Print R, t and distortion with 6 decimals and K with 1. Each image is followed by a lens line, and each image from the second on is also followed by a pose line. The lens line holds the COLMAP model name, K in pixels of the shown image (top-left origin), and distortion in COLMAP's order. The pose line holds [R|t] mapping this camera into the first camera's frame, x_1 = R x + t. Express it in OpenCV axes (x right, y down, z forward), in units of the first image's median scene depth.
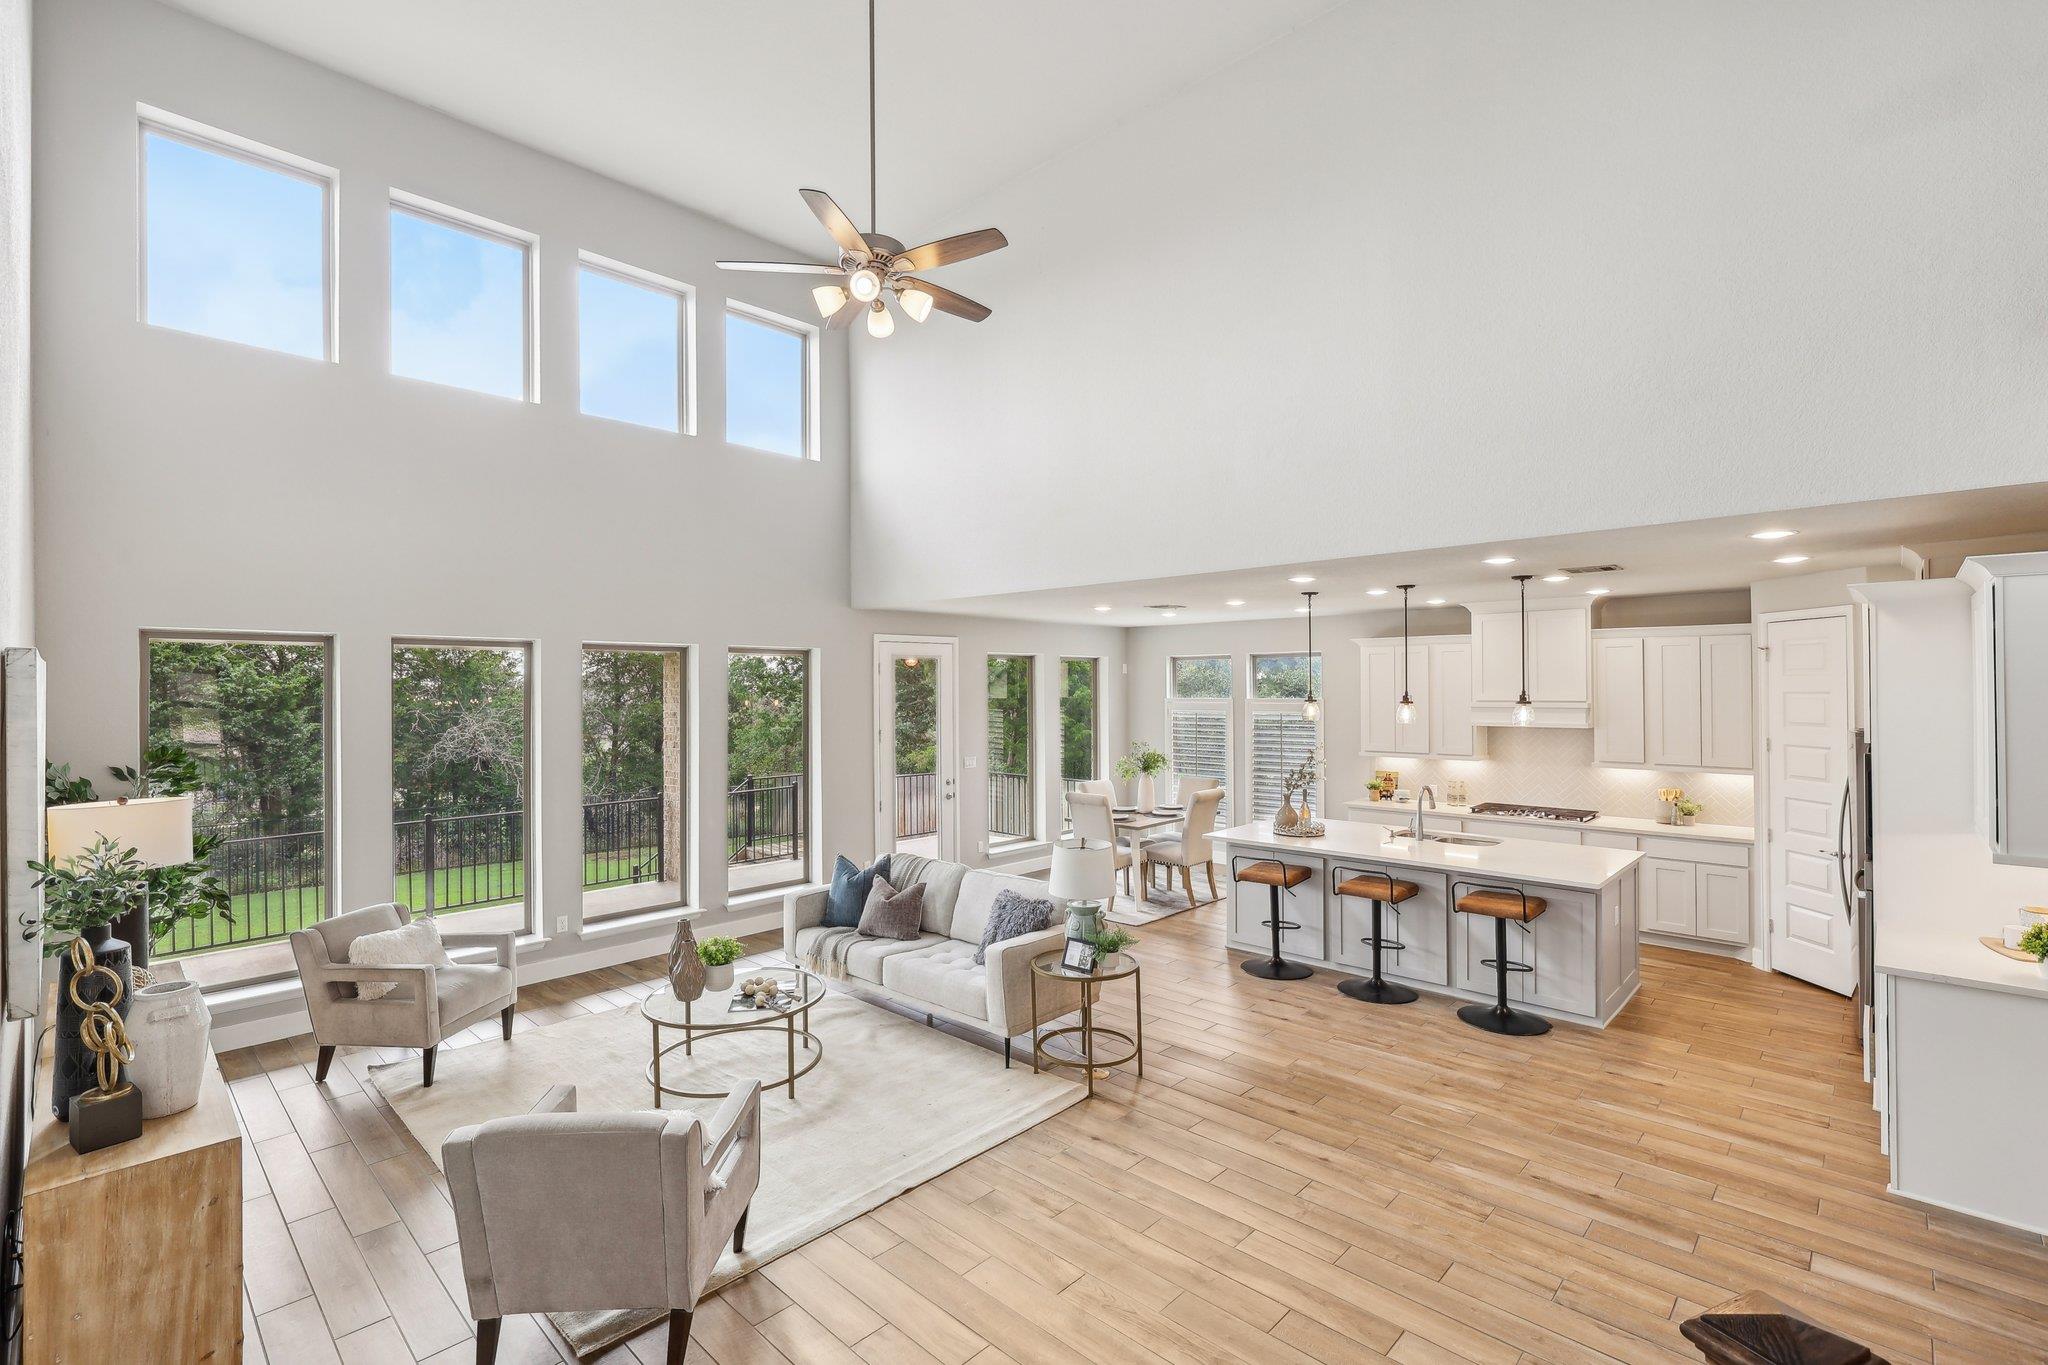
lens RADIAL K [[904.7, 0, 1028.2], [0, 904.7, 681.0], [0, 0, 1]] dist [0.001493, -0.000142]
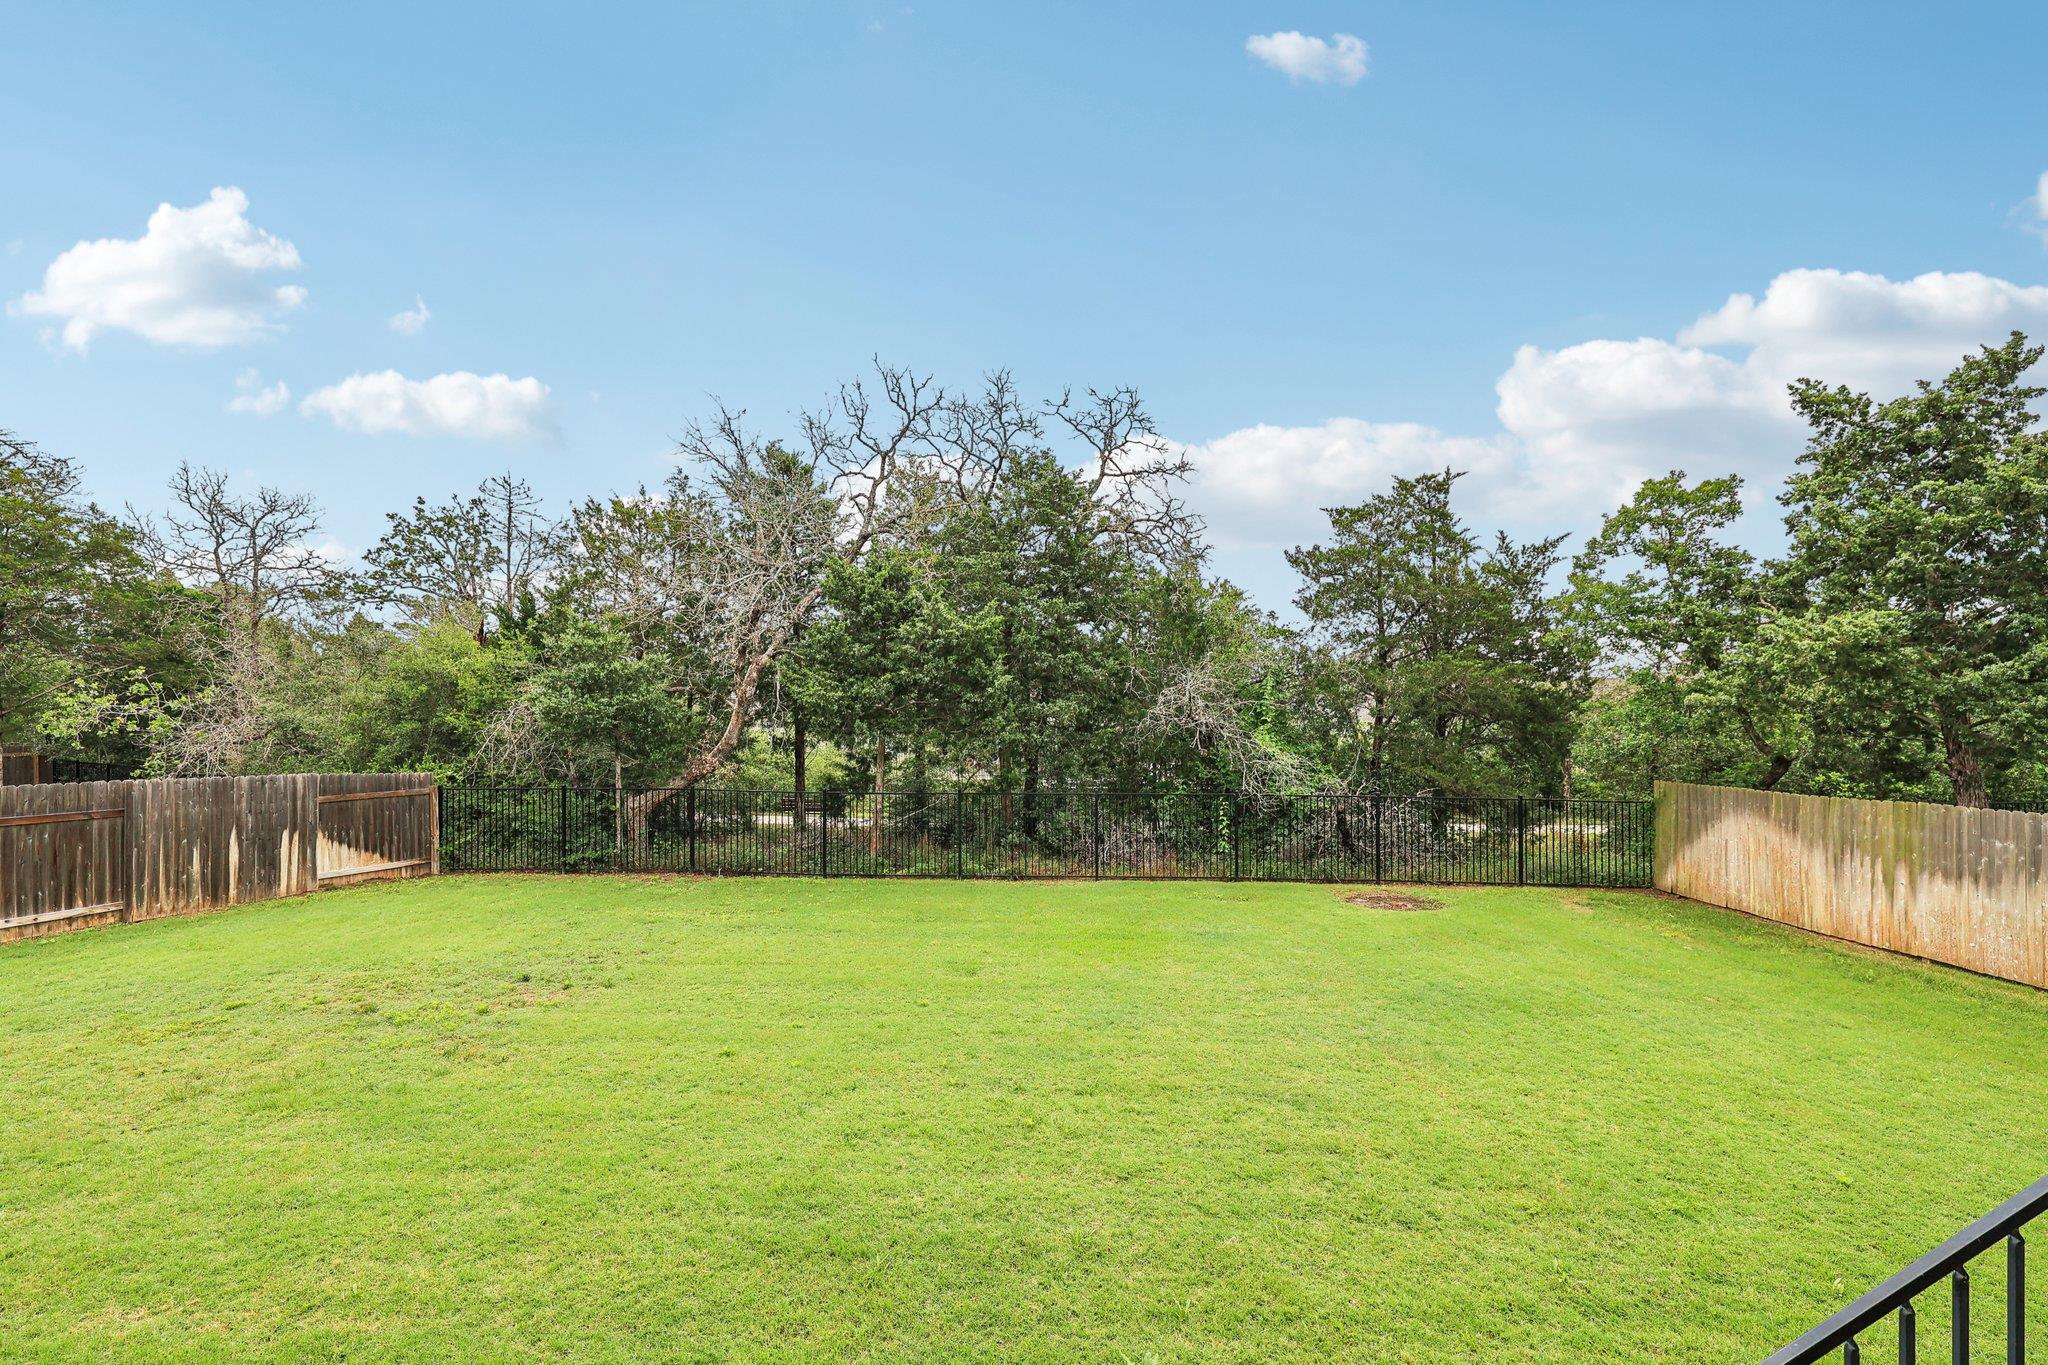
lens RADIAL K [[868.4, 0, 1031.6], [0, 868.4, 685.3], [0, 0, 1]] dist [0.000705, 0.000049]
pose [[0.696875, 0.000570, -0.717193, -0.812165], [0.005983, 0.999960, 0.006608, 0.175737], [0.717168, -0.008896, 0.696843, 1.700729]]
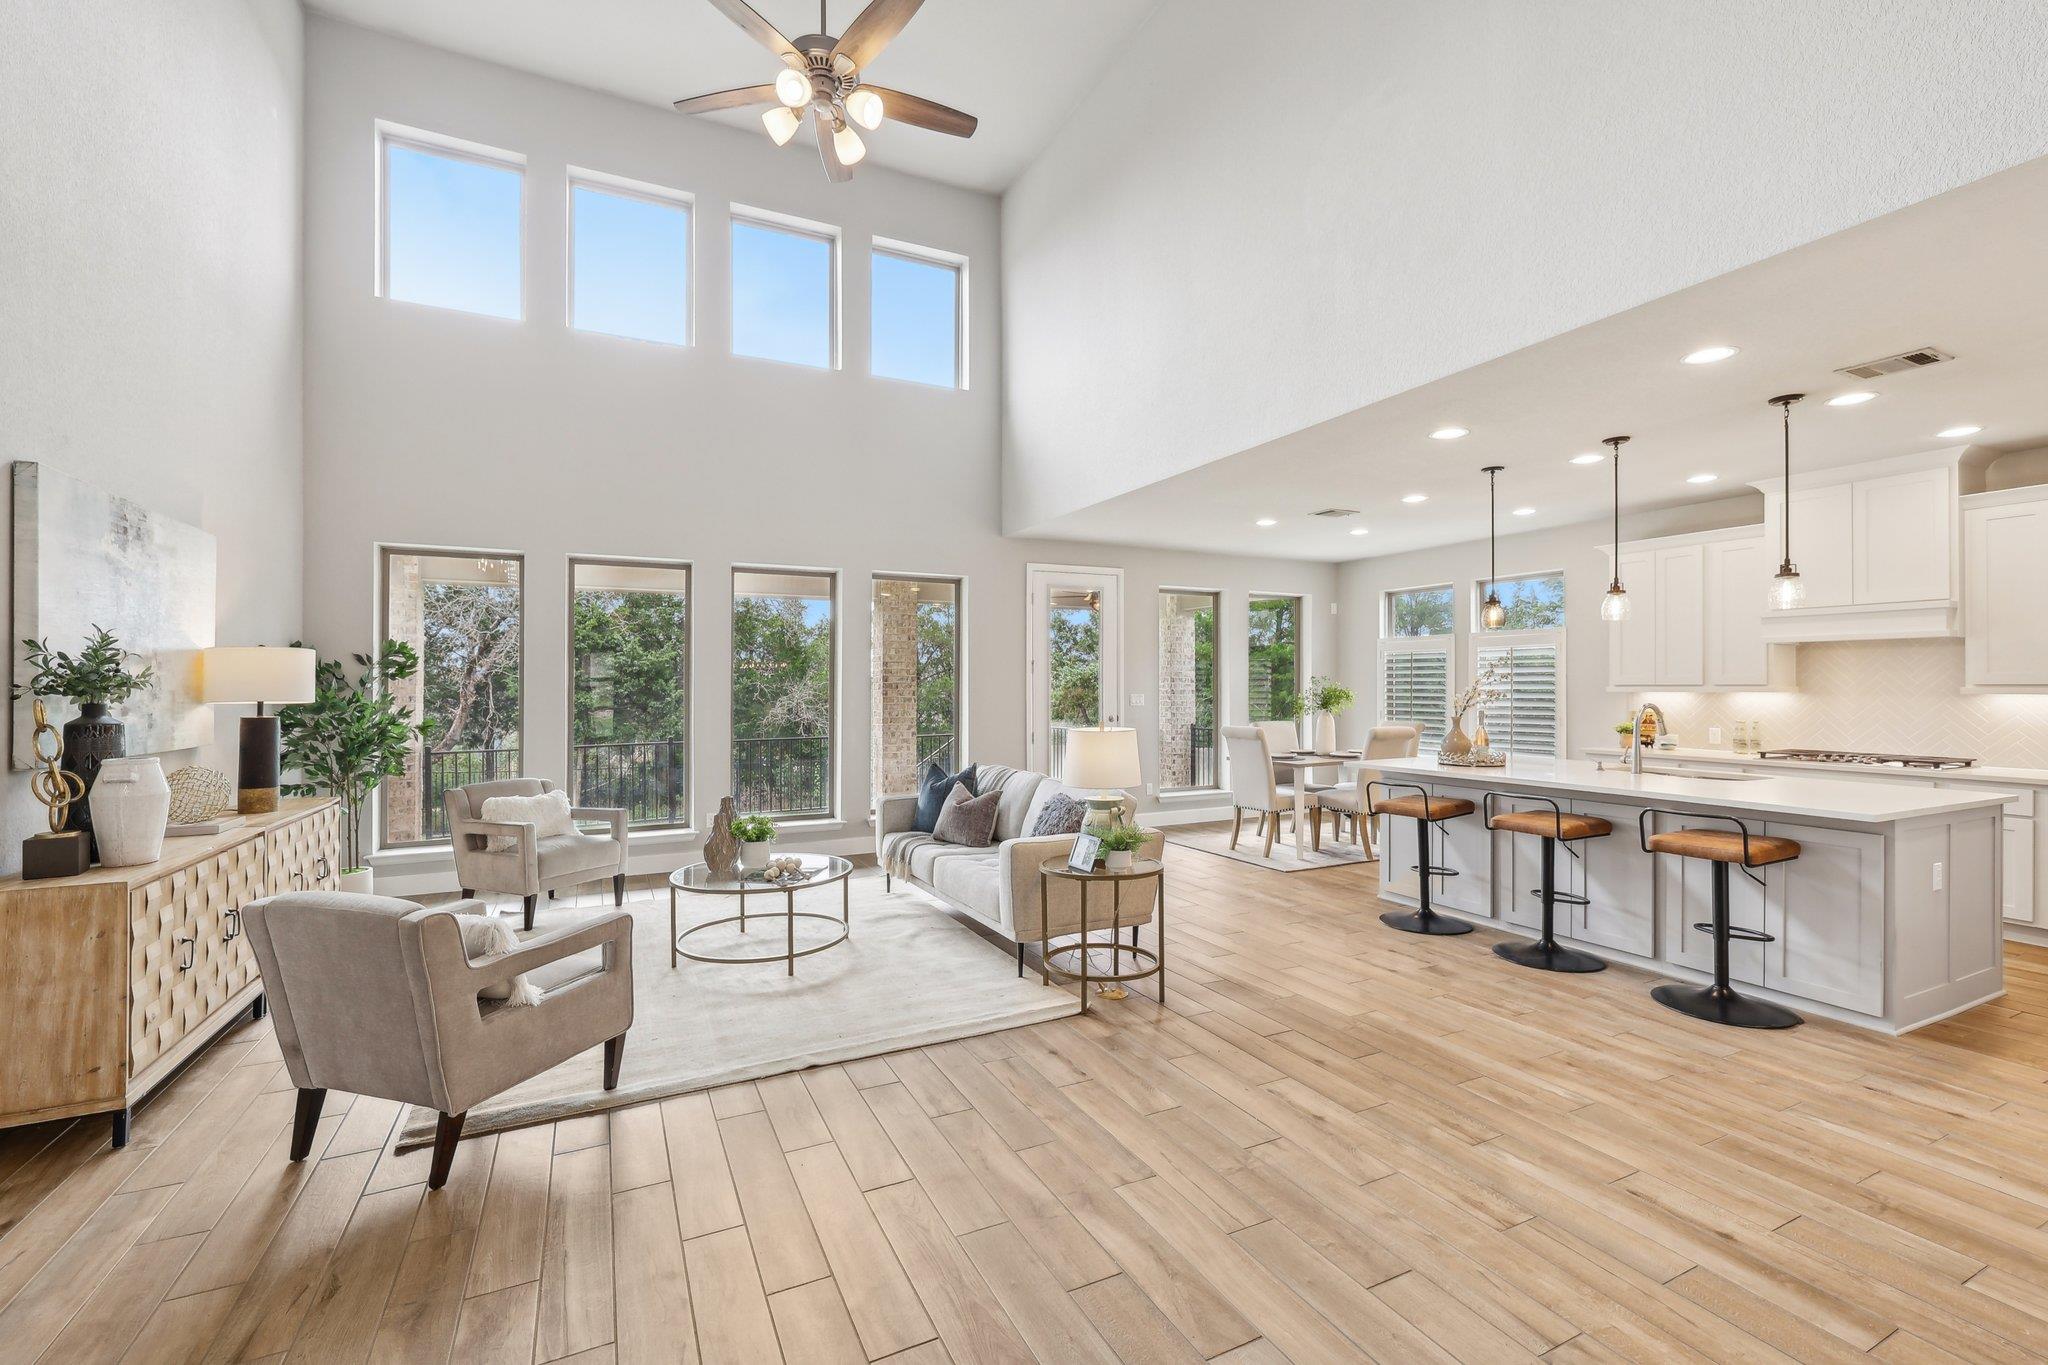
lens RADIAL K [[868.4, 0, 1031.6], [0, 868.4, 685.3], [0, 0, 1]] dist [0.000705, 0.000049]
pose [[0.939876, 0.001318, -0.341512, 0.239030], [0.001257, 0.999972, 0.007319, 0.112465], [0.341512, -0.007308, 0.939849, 0.166675]]
